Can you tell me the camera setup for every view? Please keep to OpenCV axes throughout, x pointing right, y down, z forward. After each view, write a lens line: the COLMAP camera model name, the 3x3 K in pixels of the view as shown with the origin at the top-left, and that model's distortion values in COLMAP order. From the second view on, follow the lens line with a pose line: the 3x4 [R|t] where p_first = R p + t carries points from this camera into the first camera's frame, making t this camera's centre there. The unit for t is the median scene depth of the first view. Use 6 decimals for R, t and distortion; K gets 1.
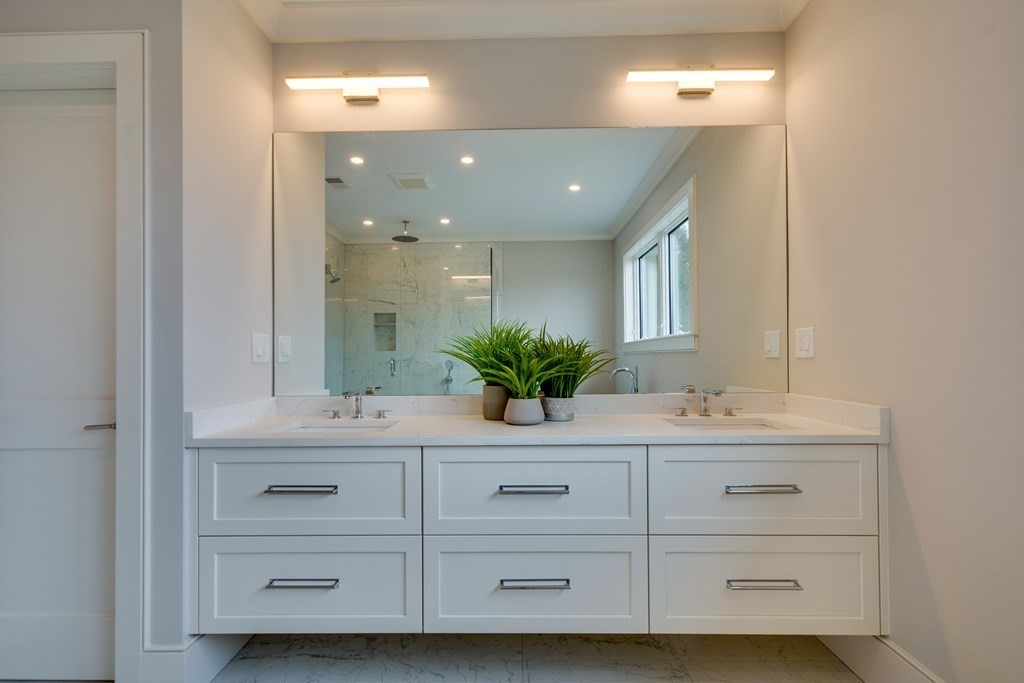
lens RADIAL K [[522.9, 0, 512.0], [0, 522.9, 341.5], [0, 0, 1]] dist [0.001514, -0.000024]
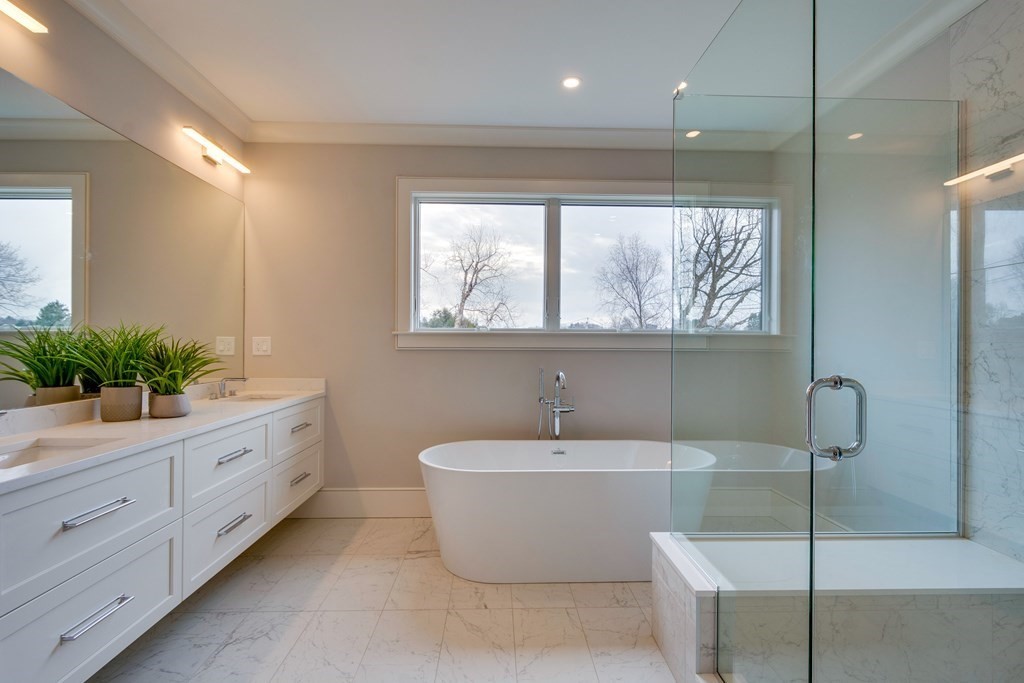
lens RADIAL K [[497.2, 0, 512.6], [0, 497.2, 351.2], [0, 0, 1]] dist [0.005765, 0.000091]
pose [[-0.050513, -0.005236, 0.998710, -1.066256], [-0.034135, 0.999411, 0.003513, -0.014151], [-0.998140, -0.033914, -0.050662, 0.292865]]
